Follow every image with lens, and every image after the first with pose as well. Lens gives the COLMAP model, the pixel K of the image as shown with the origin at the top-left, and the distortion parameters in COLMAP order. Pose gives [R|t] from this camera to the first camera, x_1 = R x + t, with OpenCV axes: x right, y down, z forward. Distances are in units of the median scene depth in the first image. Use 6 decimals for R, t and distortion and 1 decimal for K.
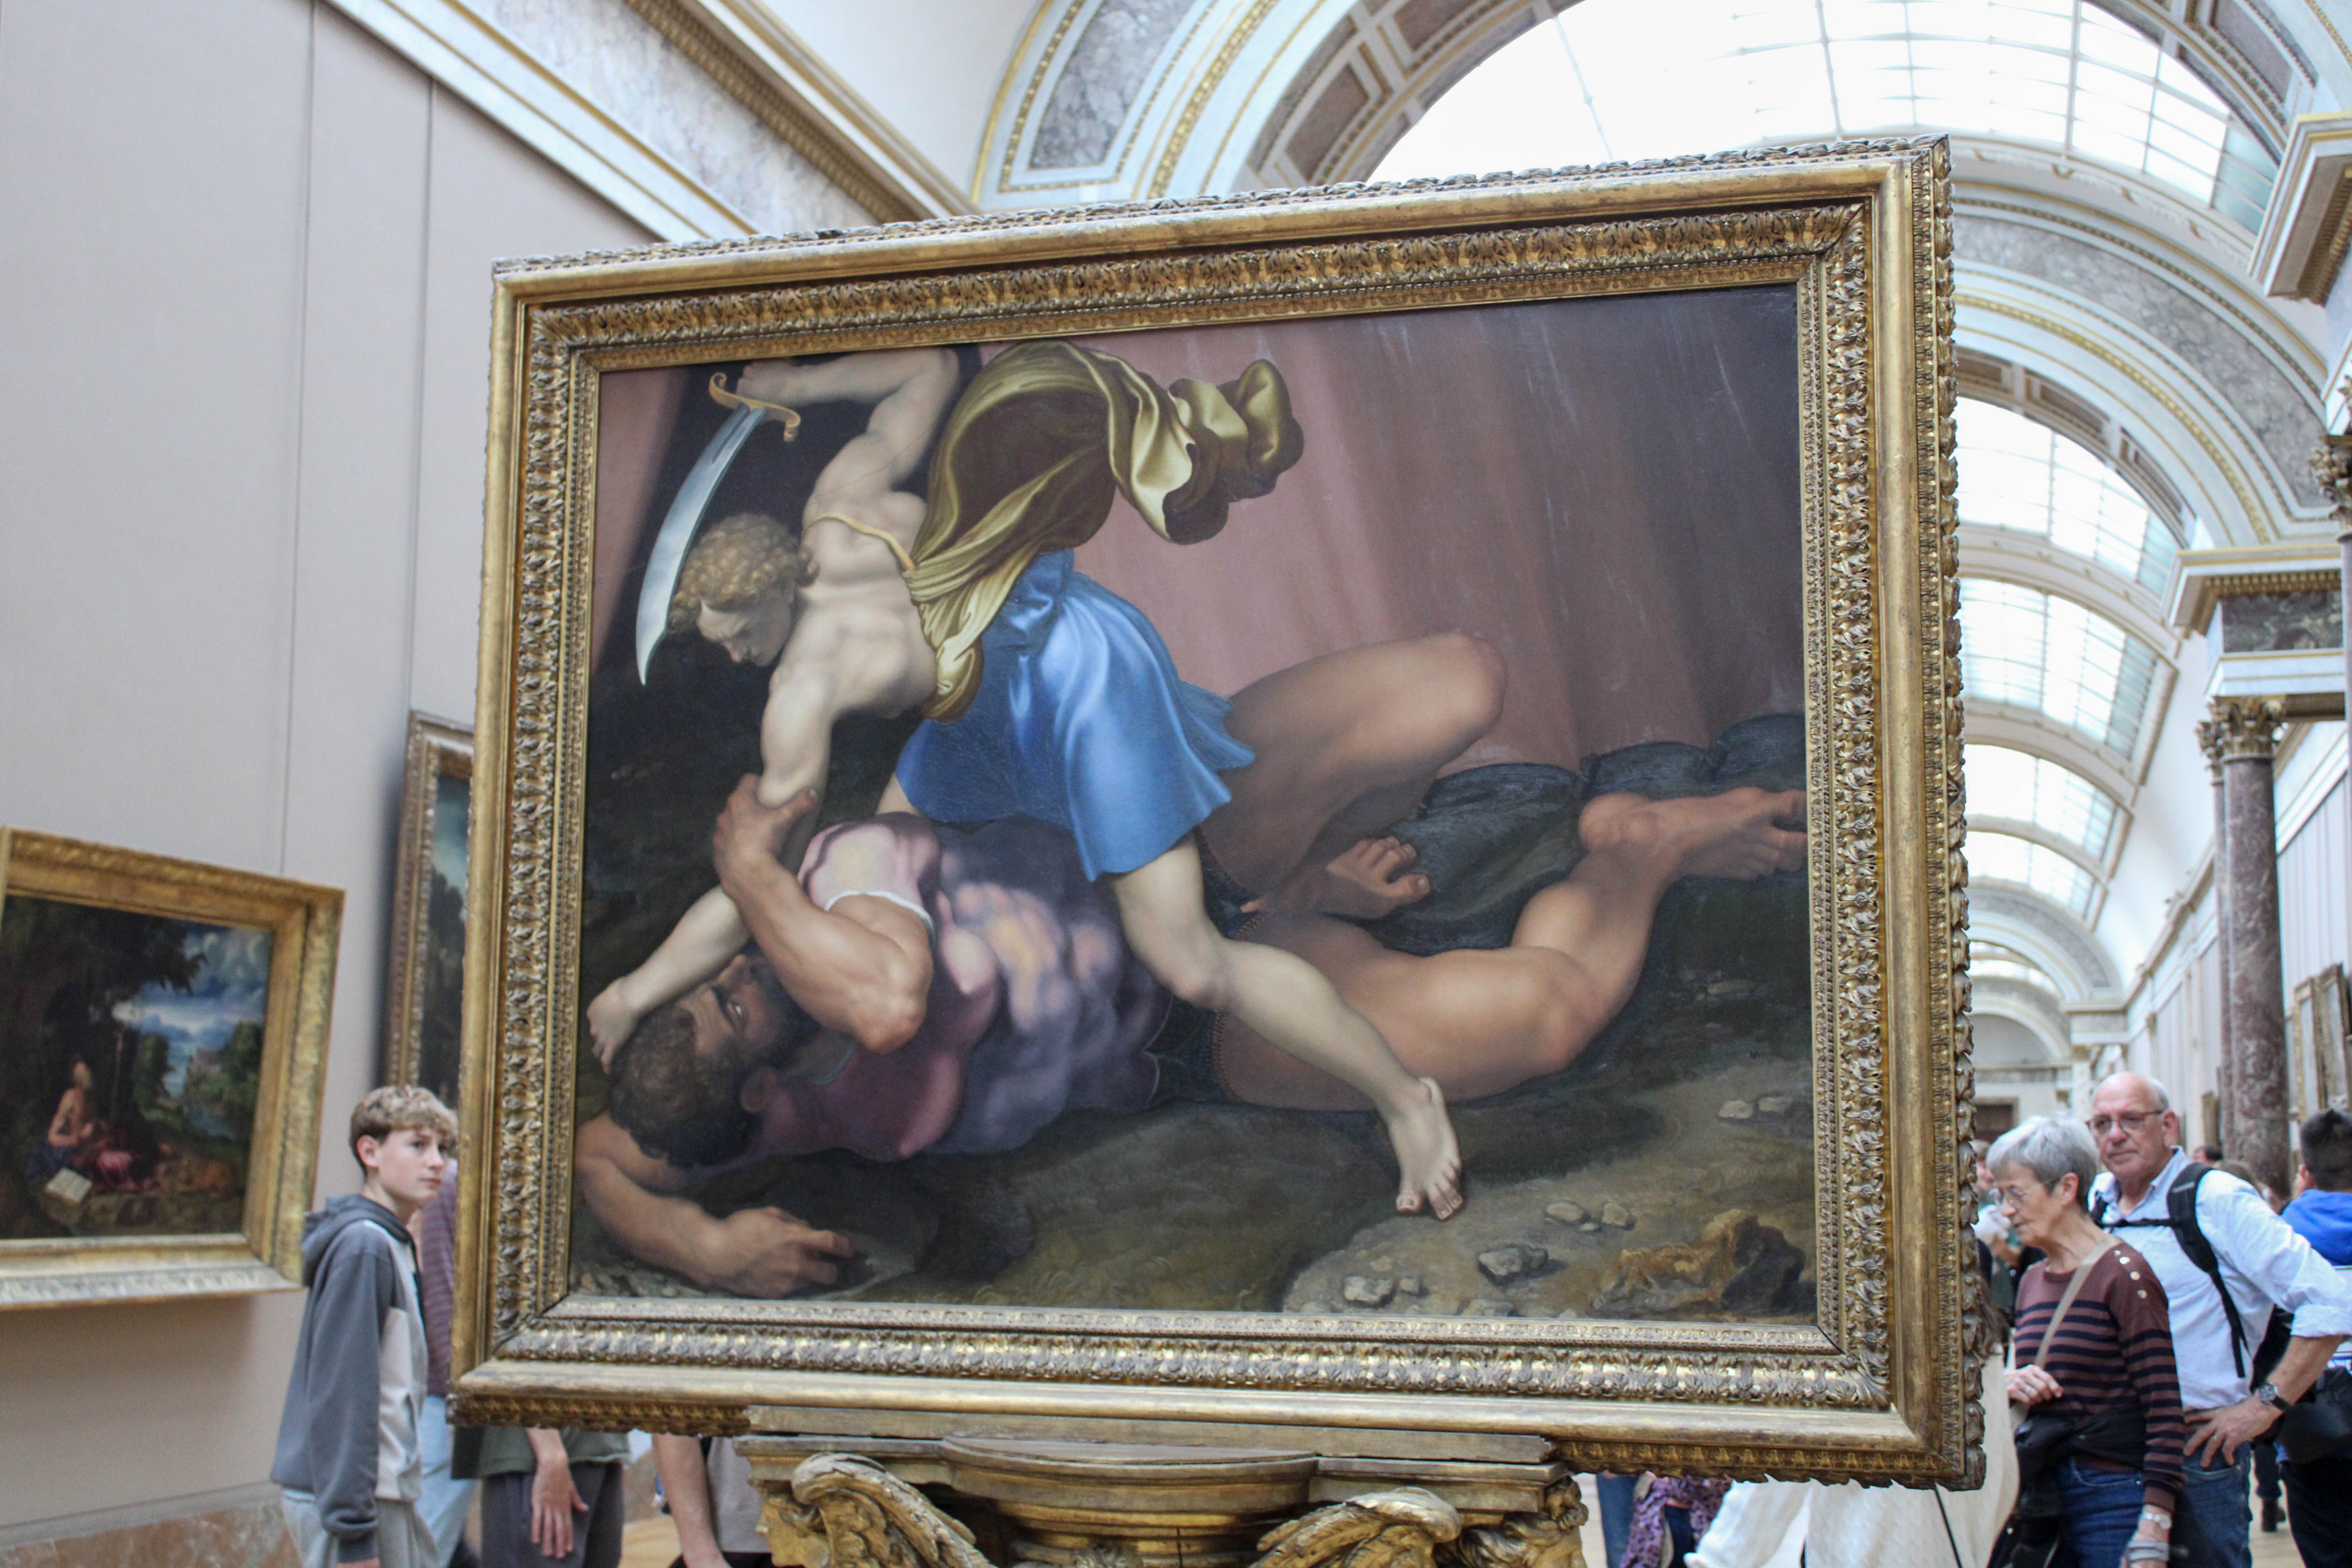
lens RADIAL K [[3038.7, 0, 1176.0], [0, 3038.7, 784.0], [0, 0, 1]] dist [-0.013087, -0.030608]
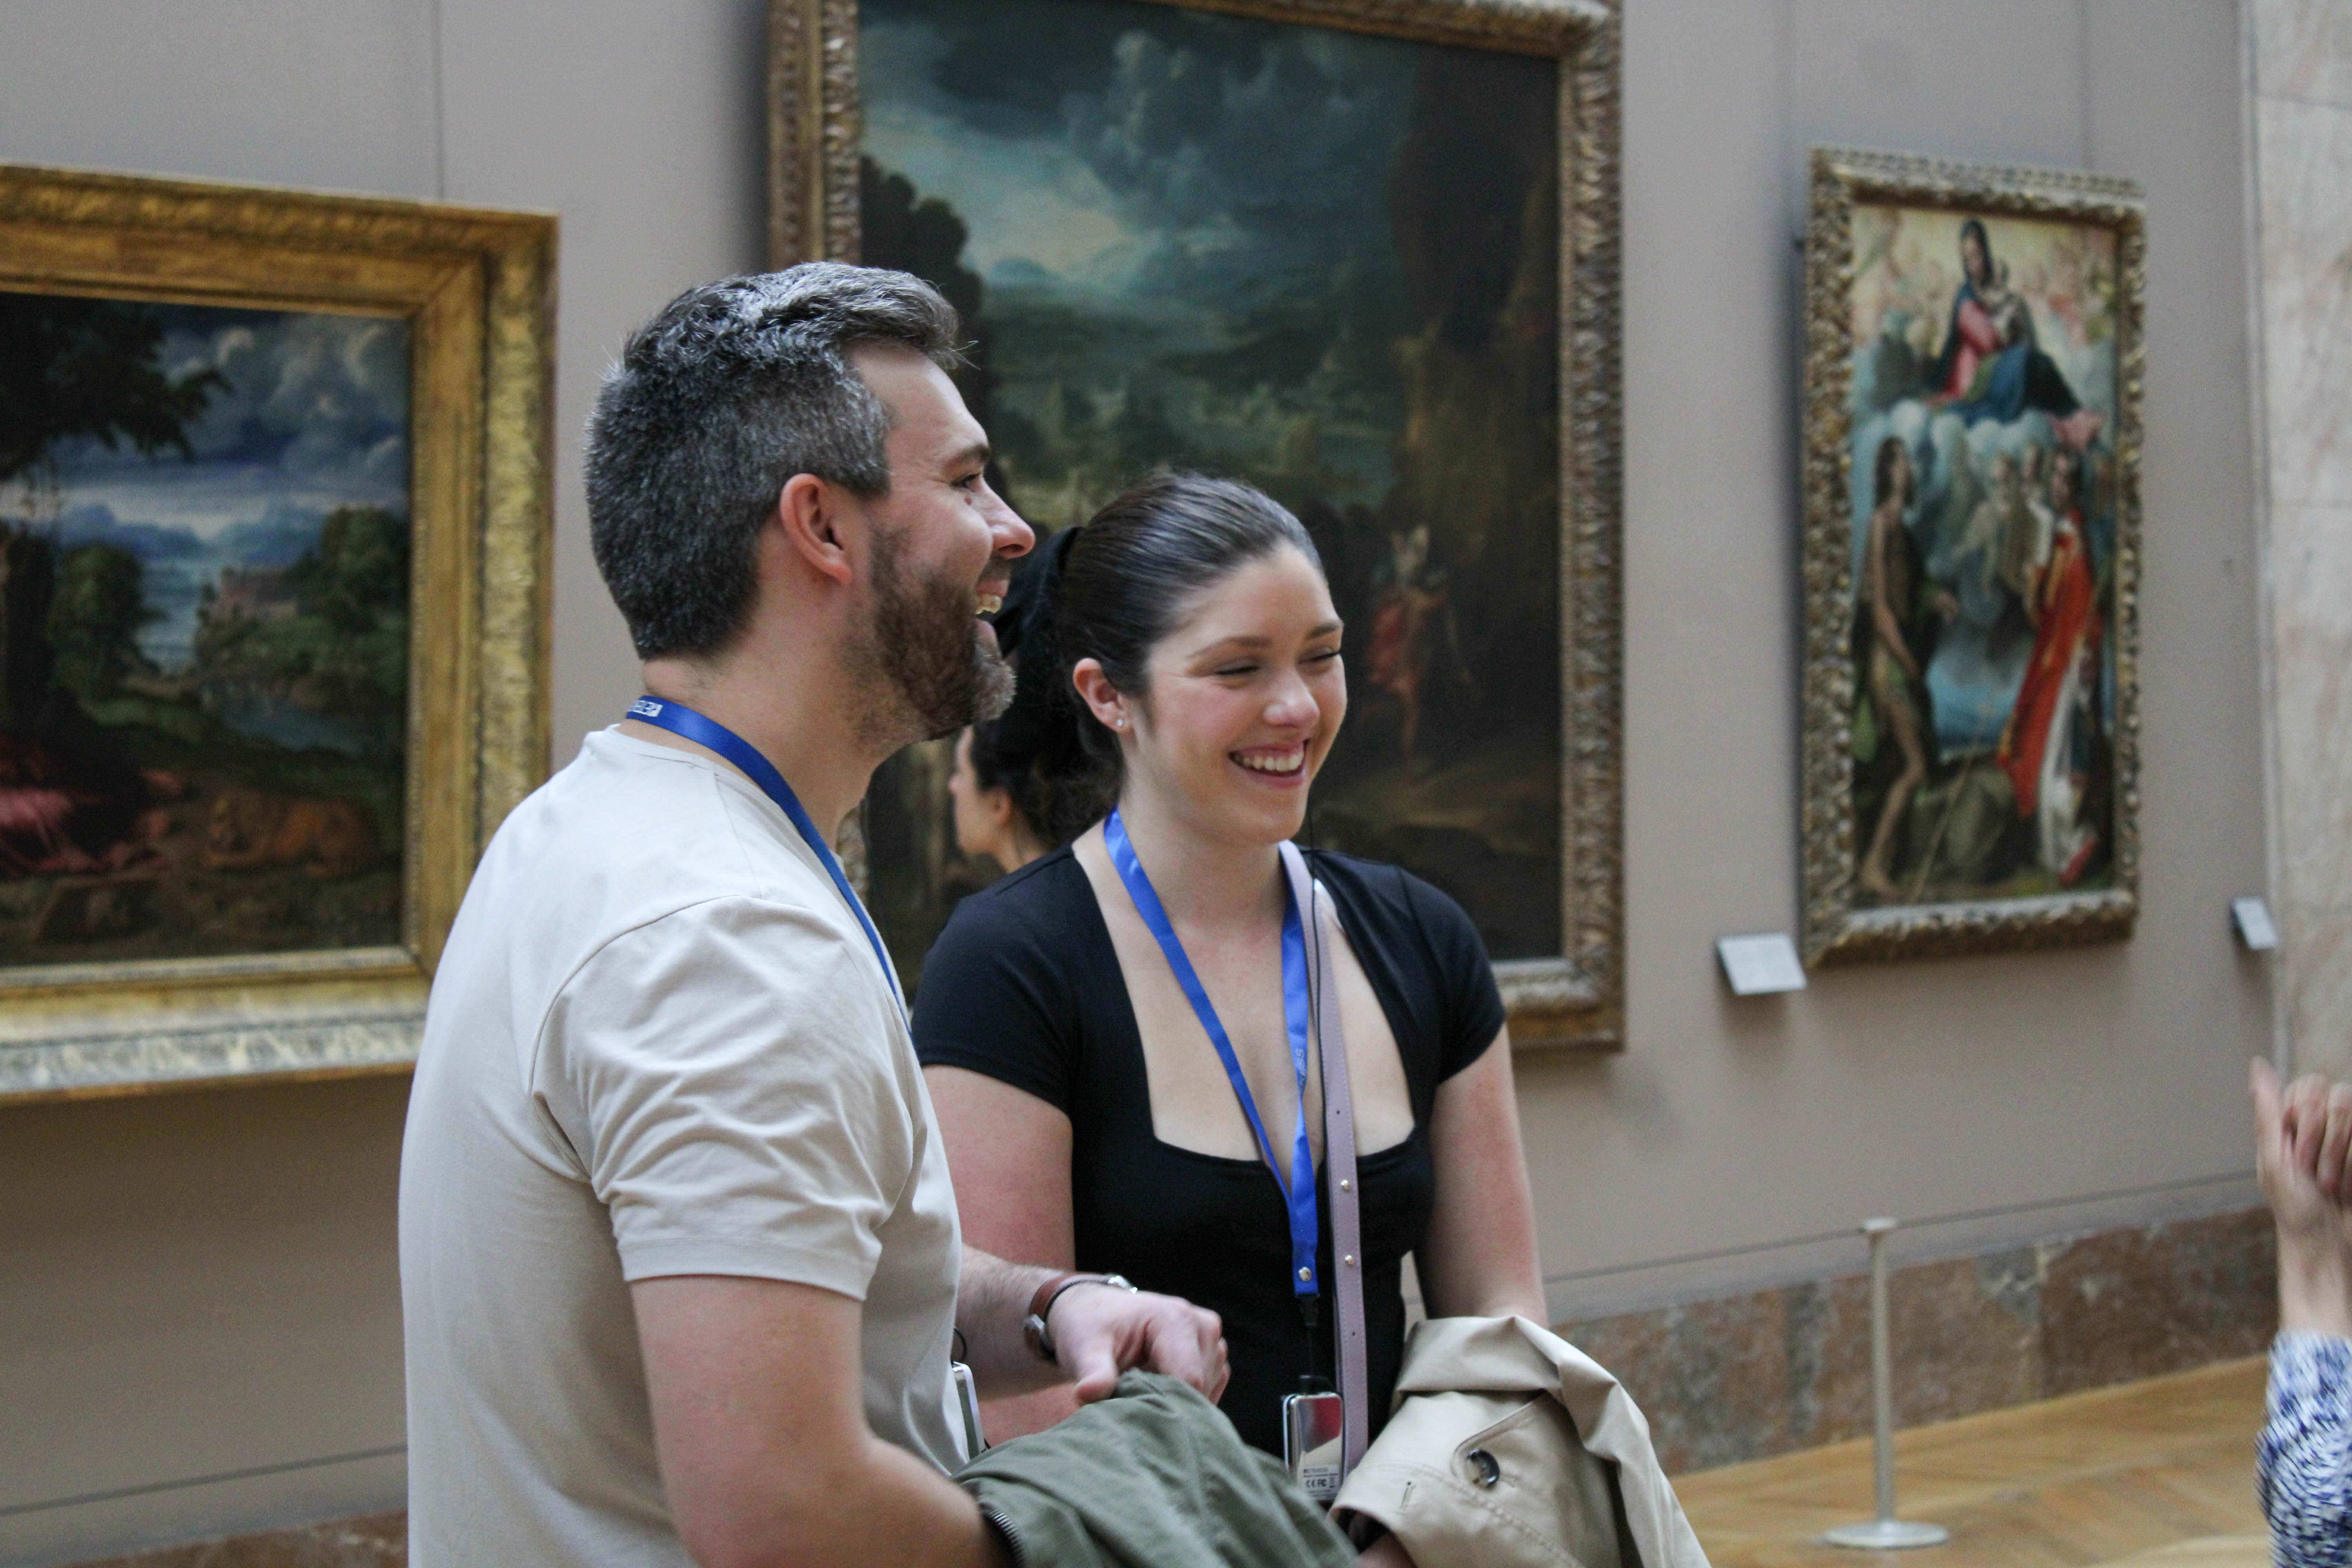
lens RADIAL K [[5317.0, 0, 1176.0], [0, 5317.0, 784.0], [0, 0, 1]] dist [0.026617, 0.226798]
pose [[0.904697, -0.043026, -0.423877, 0.164510], [0.097814, 0.989289, 0.108351, 0.043275], [0.414675, -0.139486, 0.899215, 0.294342]]
